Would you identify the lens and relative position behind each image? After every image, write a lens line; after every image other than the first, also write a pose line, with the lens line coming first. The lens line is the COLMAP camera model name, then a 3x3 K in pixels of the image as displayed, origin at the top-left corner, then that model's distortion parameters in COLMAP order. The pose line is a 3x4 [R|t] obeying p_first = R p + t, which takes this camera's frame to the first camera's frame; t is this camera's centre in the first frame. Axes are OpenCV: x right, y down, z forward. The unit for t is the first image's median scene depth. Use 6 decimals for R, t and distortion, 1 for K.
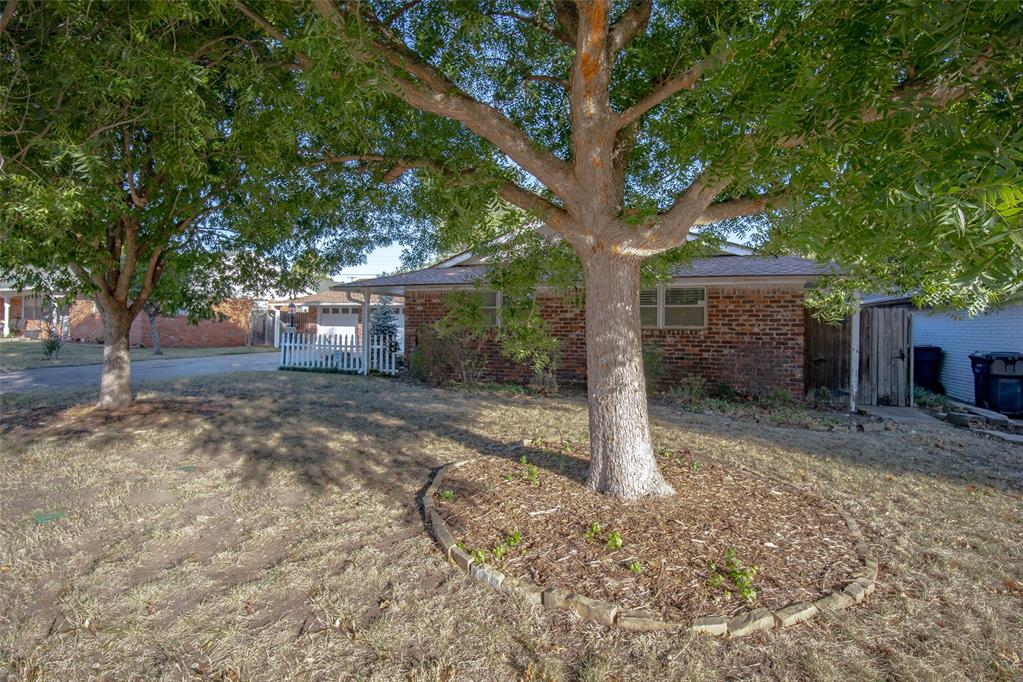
lens RADIAL K [[463.4, 0, 509.3], [0, 463.4, 335.7], [0, 0, 1]] dist [-0.000794, 0.000086]
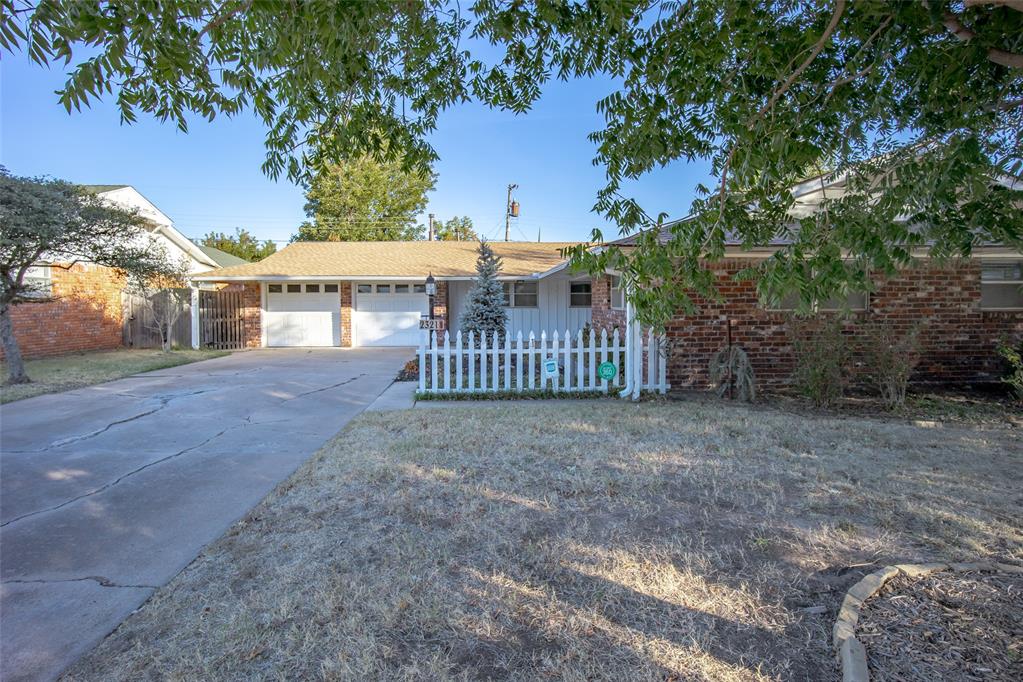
lens RADIAL K [[463.4, 0, 509.3], [0, 463.4, 335.7], [0, 0, 1]] dist [-0.000794, 0.000086]
pose [[0.915594, -0.044867, 0.399592, -0.650112], [0.023781, 0.998058, 0.057574, -0.031152], [-0.401399, -0.043211, 0.914883, 0.497794]]
